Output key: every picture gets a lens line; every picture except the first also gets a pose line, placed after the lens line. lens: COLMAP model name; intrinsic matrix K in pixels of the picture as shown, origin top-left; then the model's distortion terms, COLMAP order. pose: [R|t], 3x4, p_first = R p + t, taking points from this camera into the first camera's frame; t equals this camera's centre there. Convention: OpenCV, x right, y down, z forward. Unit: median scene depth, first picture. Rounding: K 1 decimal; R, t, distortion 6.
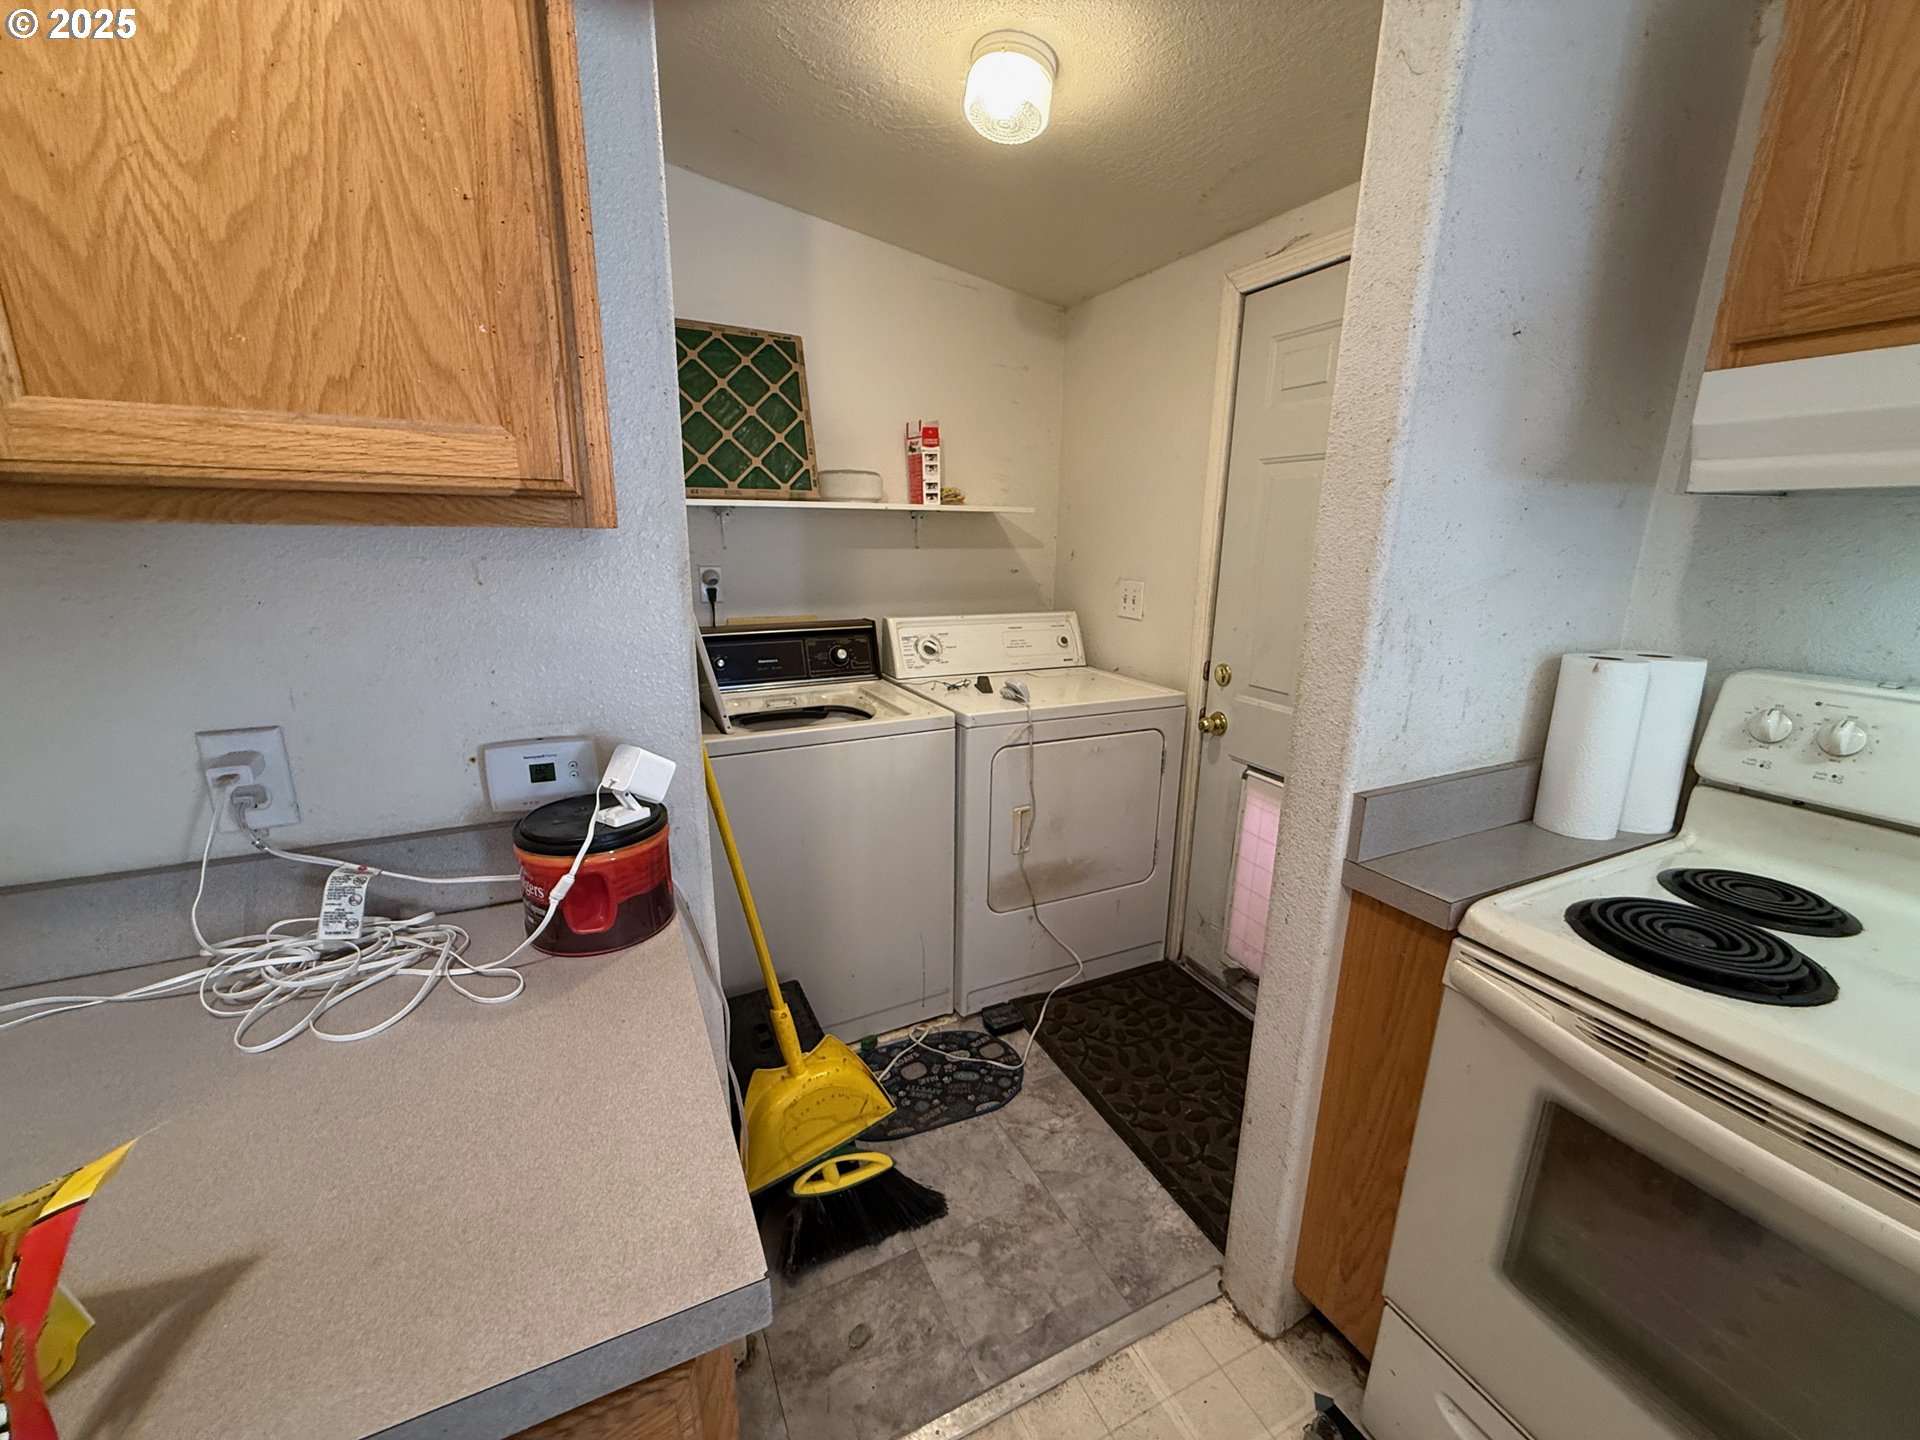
lens RADIAL K [[754.8, 0, 949.7], [0, 754.8, 714.3], [0, 0, 1]] dist [0.002060, -0.004178]
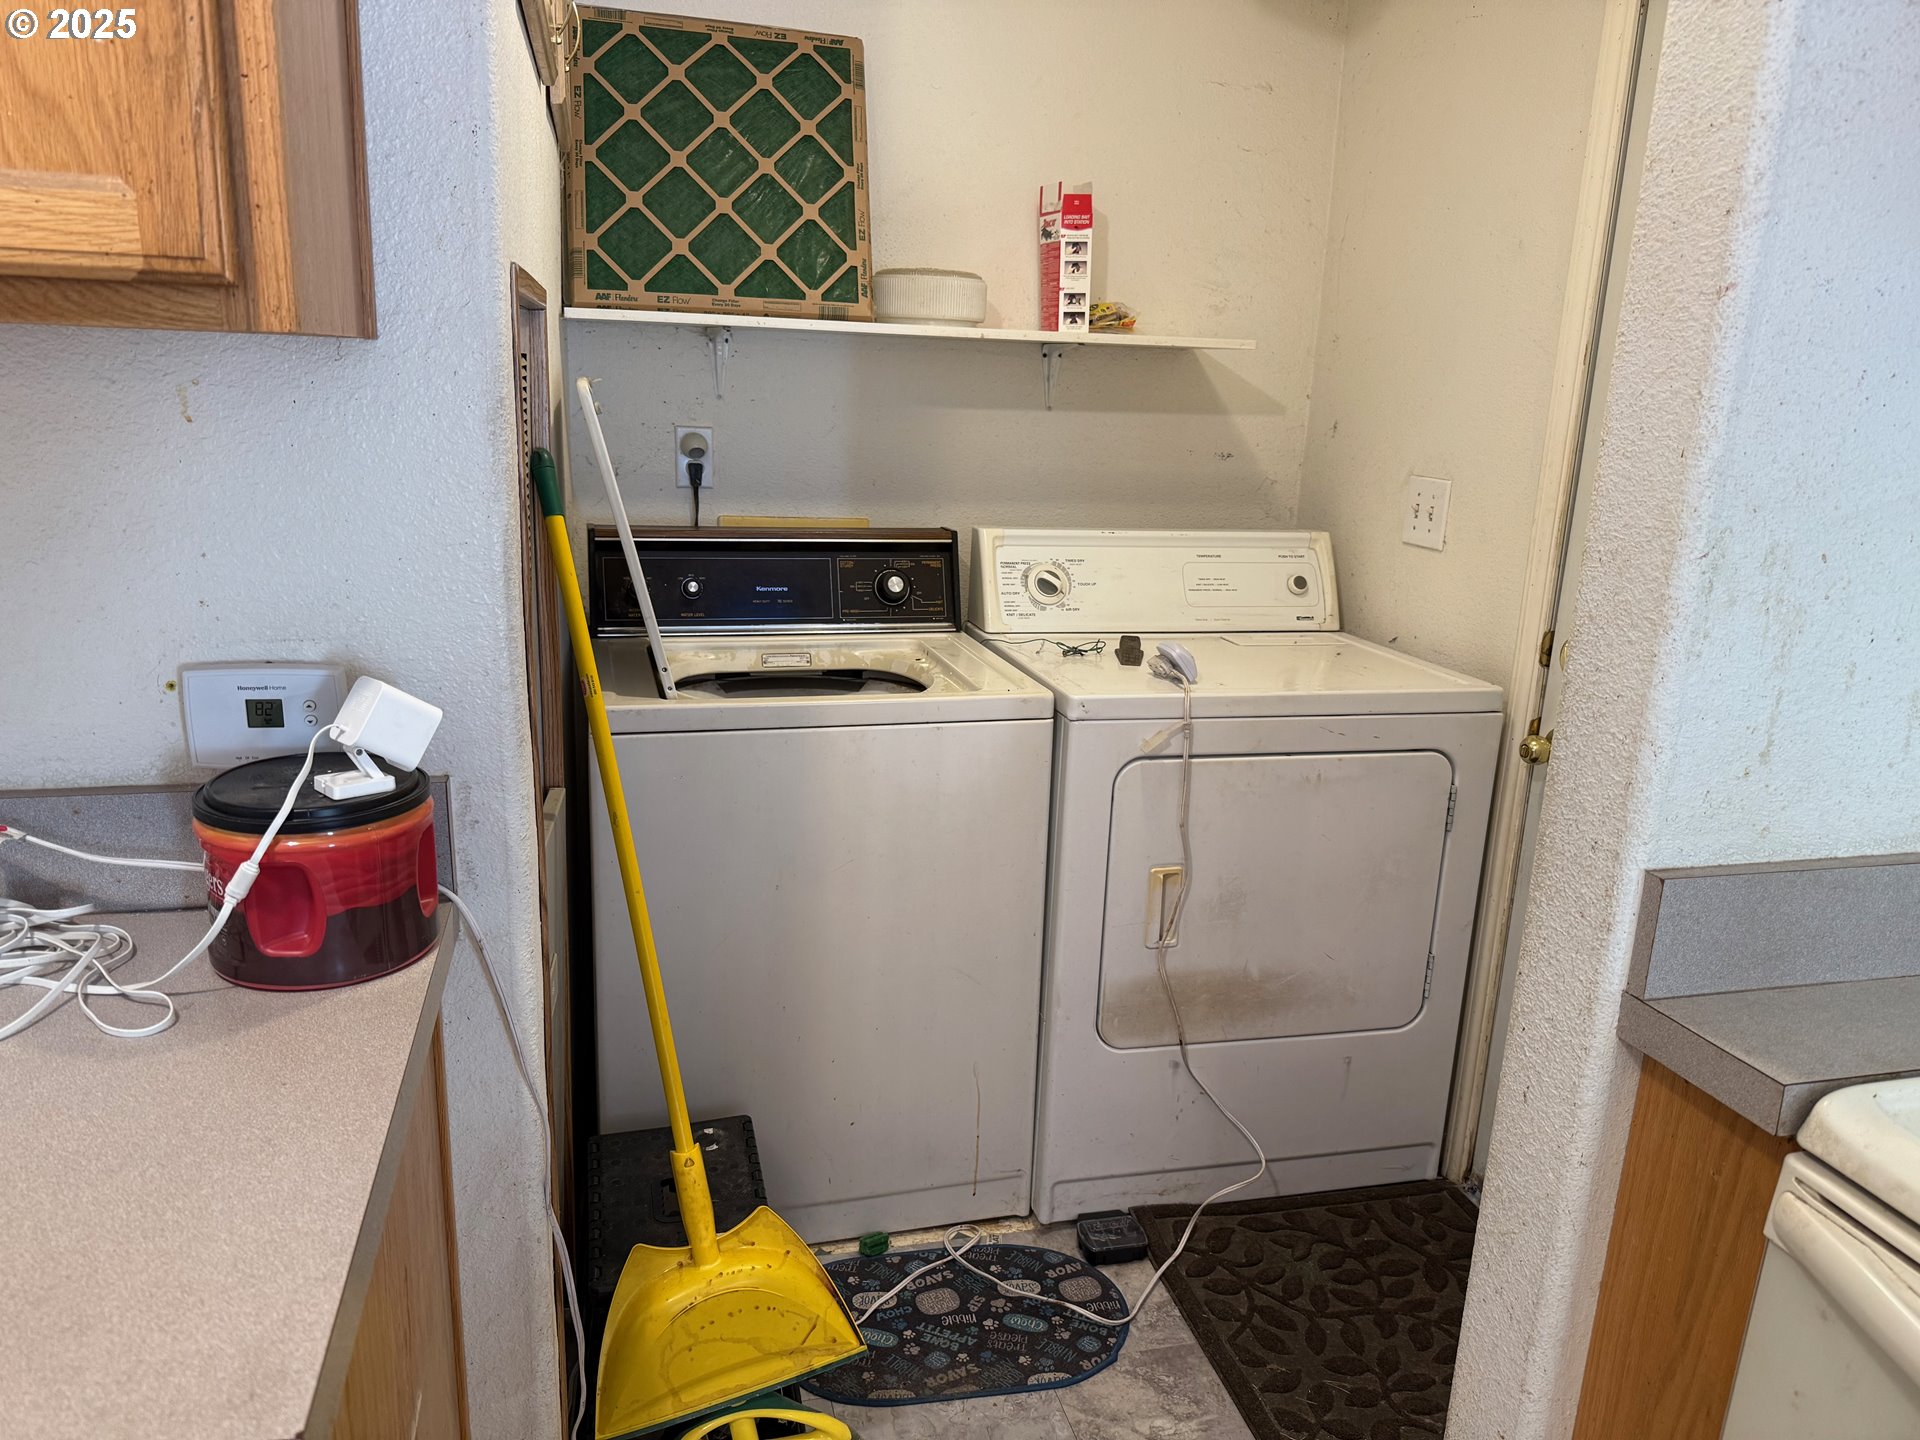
lens RADIAL K [[1336.0, 0, 960.0], [0, 1336.0, 720.0], [0, 0, 1]] dist [0.070294, -0.098021]
pose [[0.980788, 0.072434, -0.181130, 0.126522], [-0.071496, 0.997372, 0.011709, 0.012621], [0.181502, 0.001466, 0.983390, -0.020730]]
